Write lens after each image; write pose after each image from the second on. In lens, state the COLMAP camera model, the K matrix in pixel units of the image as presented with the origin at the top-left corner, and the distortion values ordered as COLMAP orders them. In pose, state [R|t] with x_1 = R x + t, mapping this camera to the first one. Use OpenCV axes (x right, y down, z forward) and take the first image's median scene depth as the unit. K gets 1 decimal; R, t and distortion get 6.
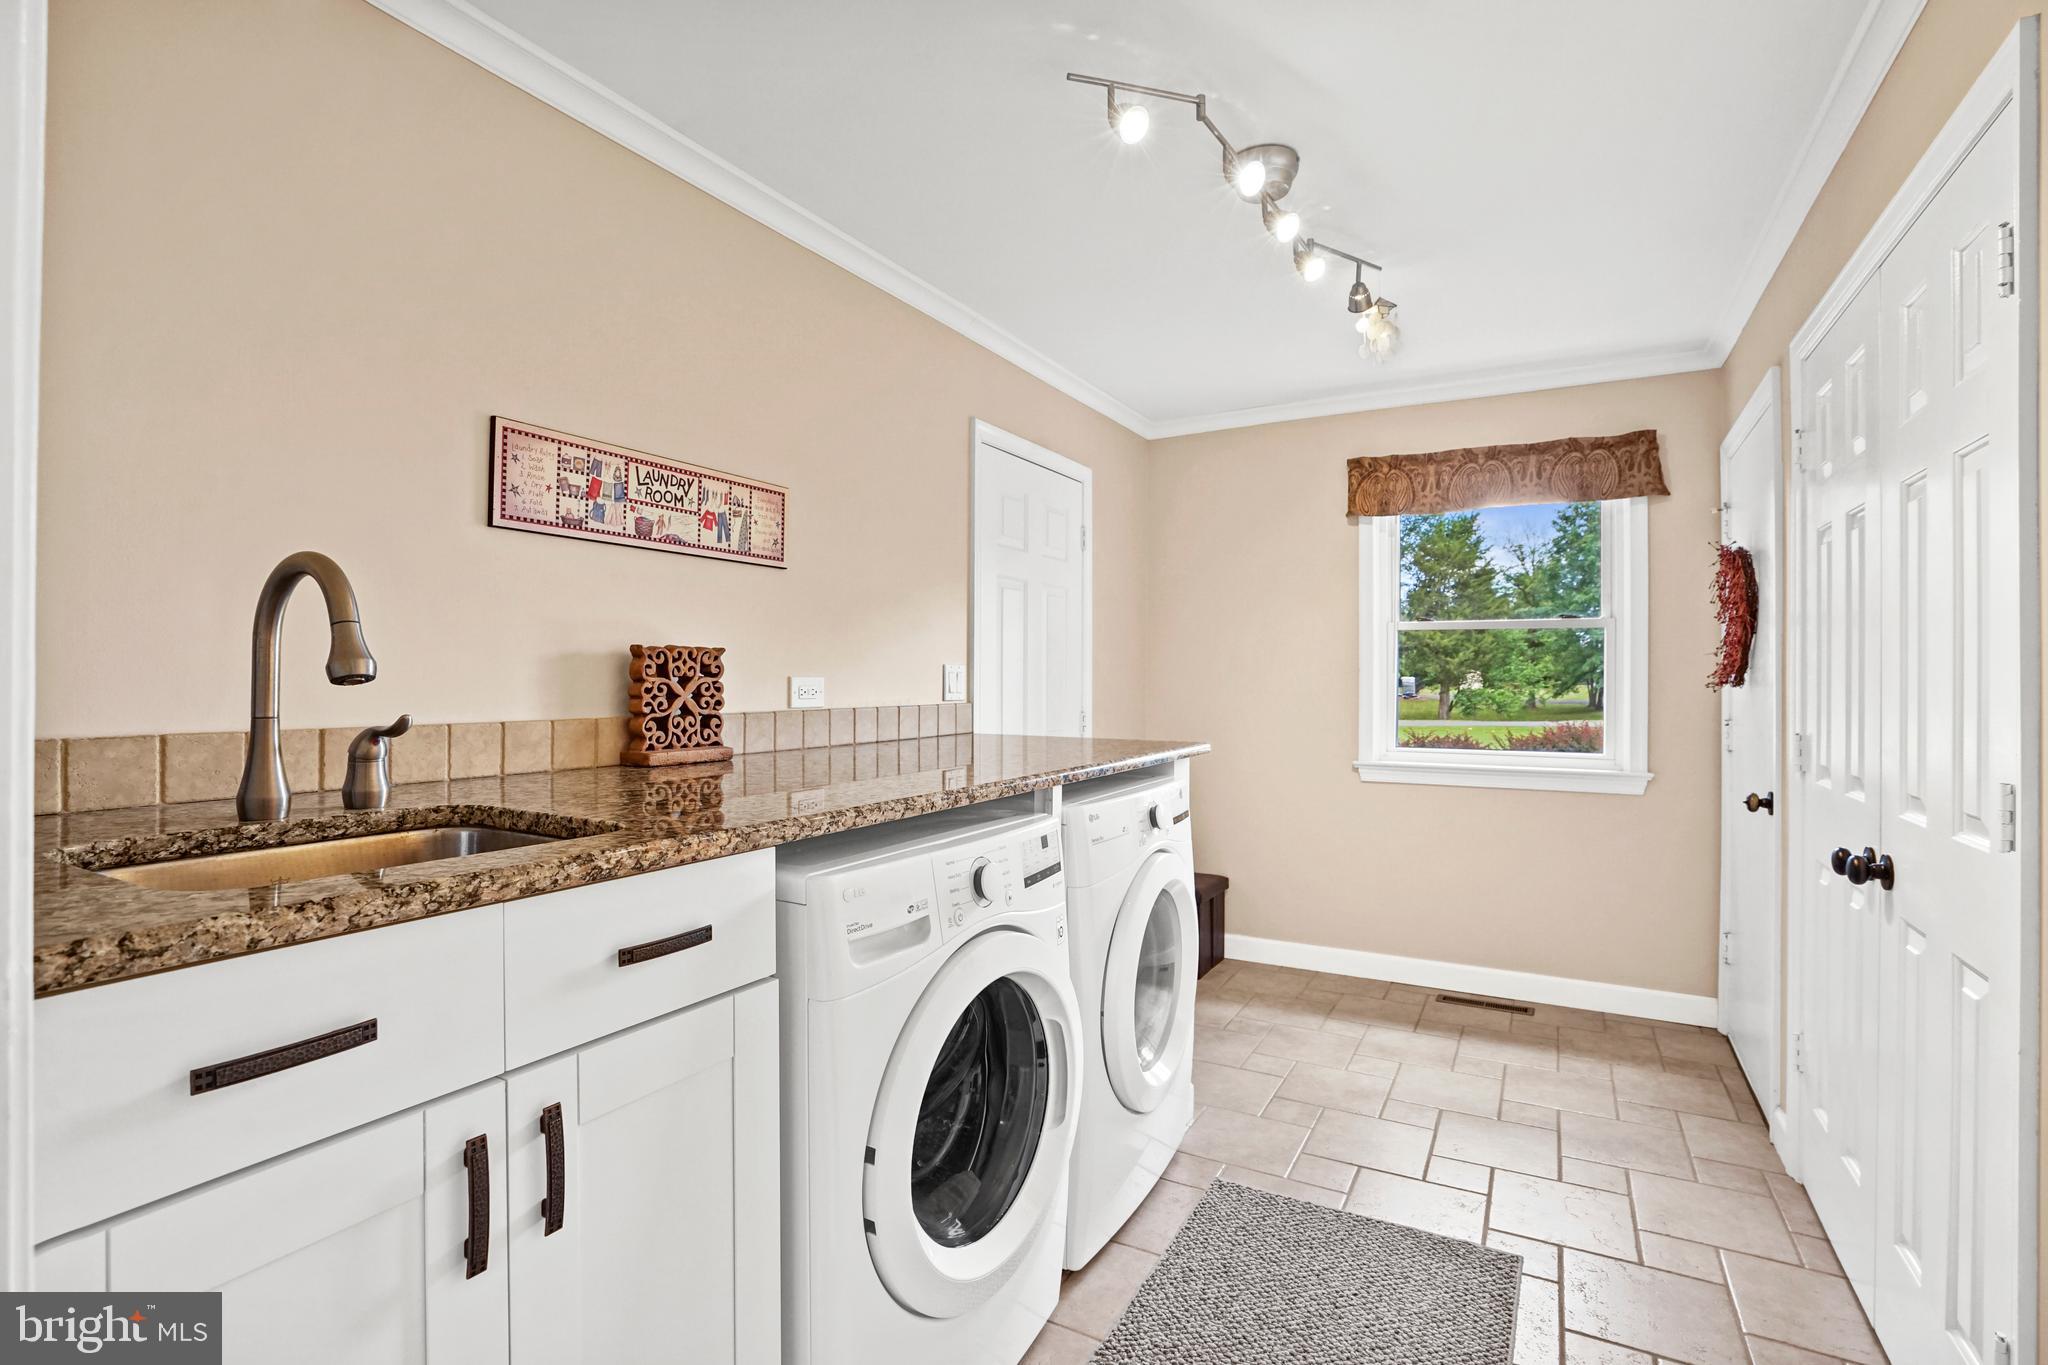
lens RADIAL K [[926.1, 0, 1026.7], [0, 926.1, 677.9], [0, 0, 1]] dist [-0.002088, -0.000063]
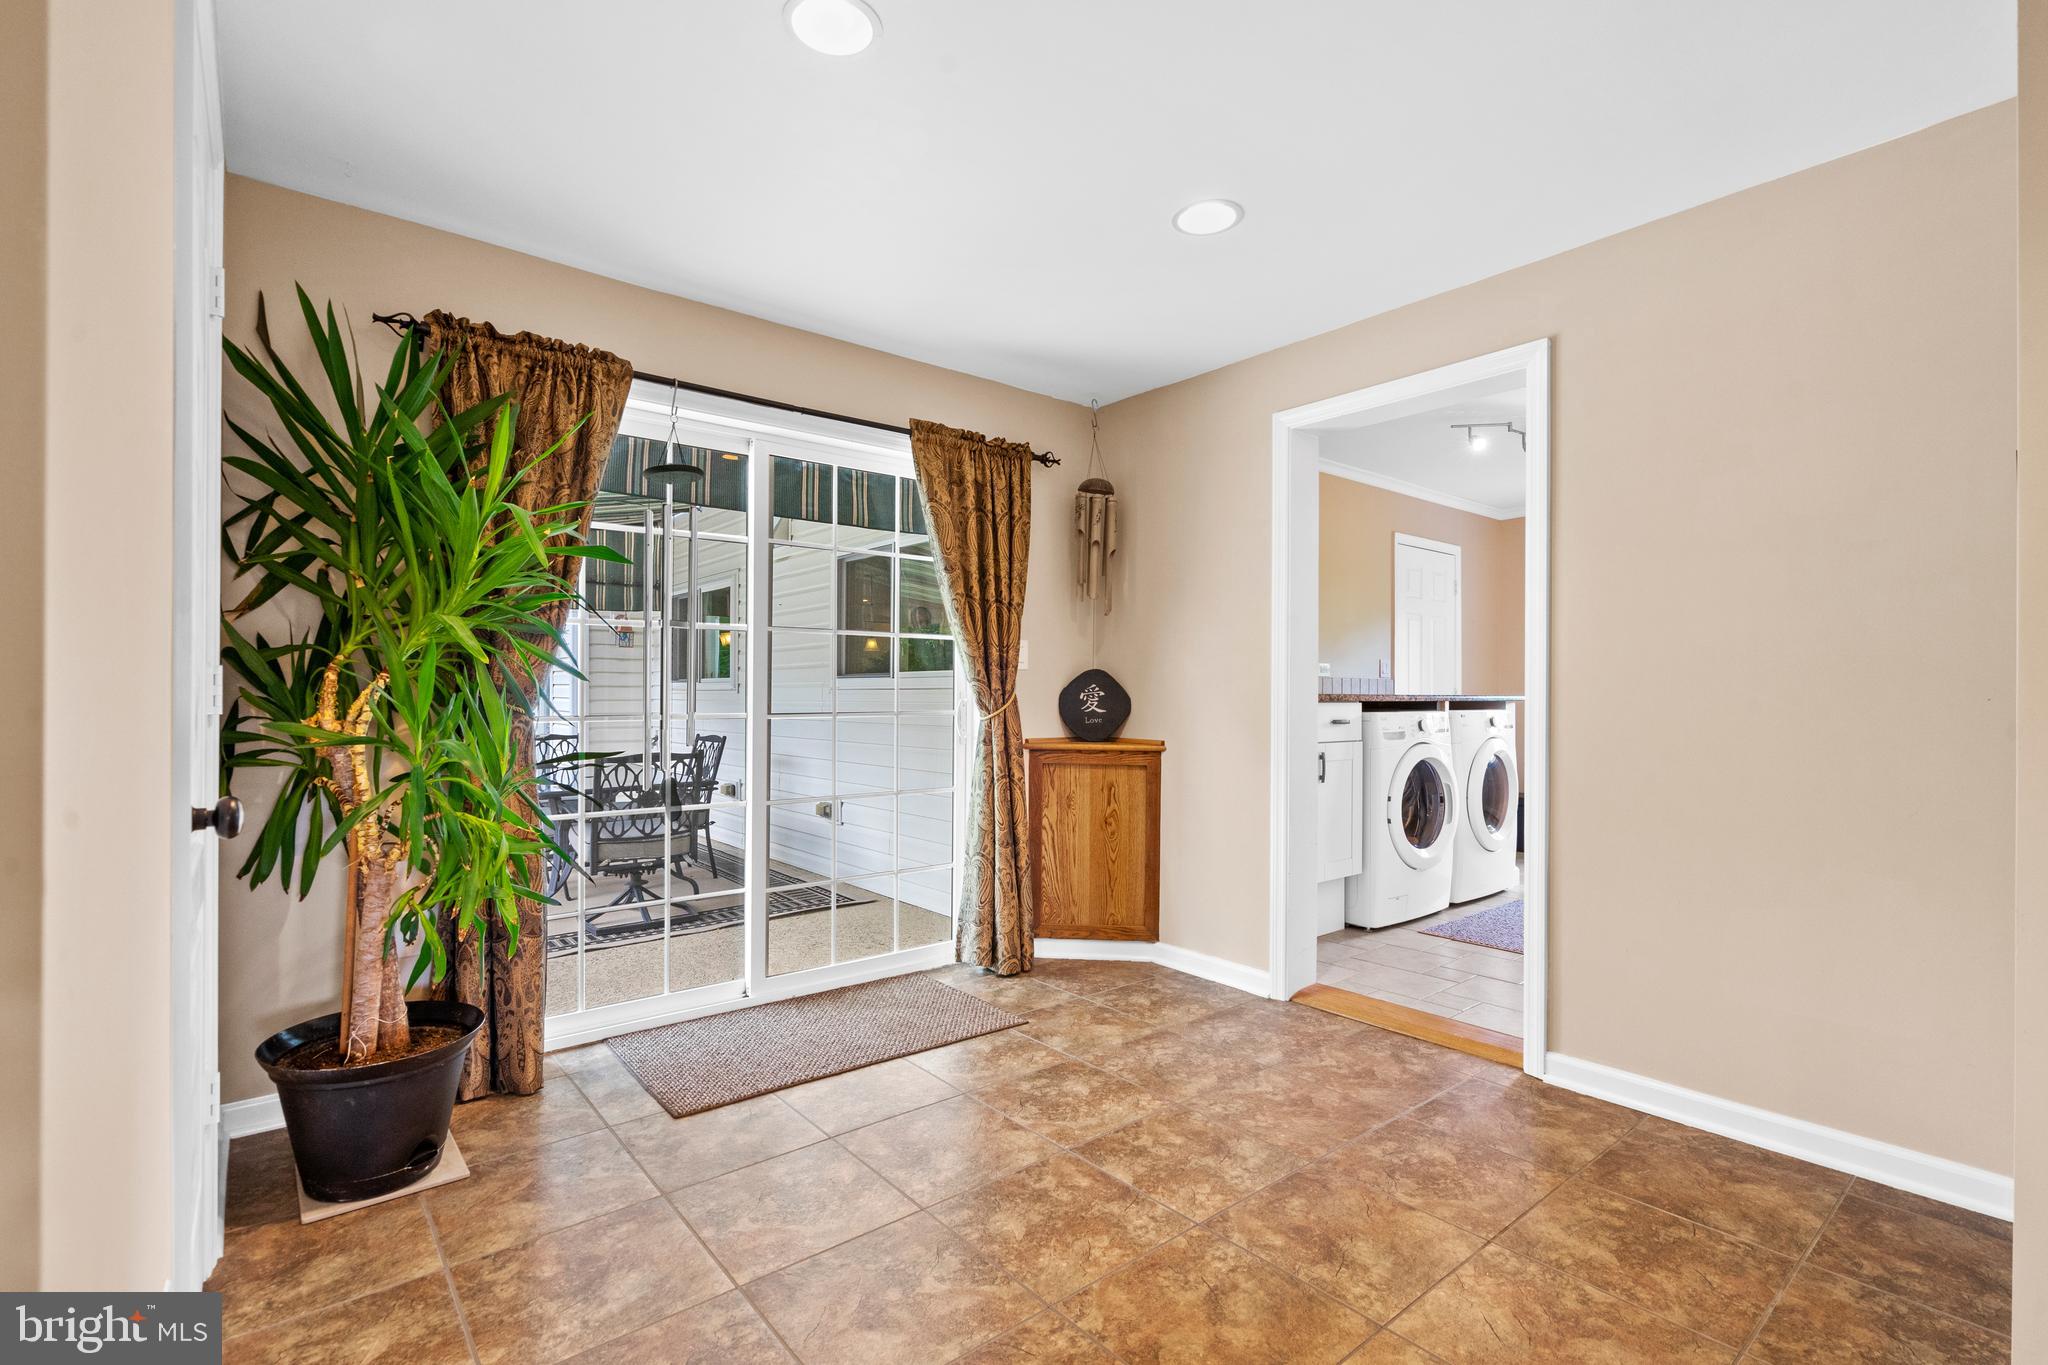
lens RADIAL K [[926.1, 0, 1030.0], [0, 926.1, 690.2], [0, 0, 1]] dist [-0.002088, -0.000063]
pose [[0.935027, -0.004288, -0.354550, -0.144483], [0.000645, 0.999946, -0.010392, 0.120993], [0.354576, 0.009488, 0.934979, -1.881733]]
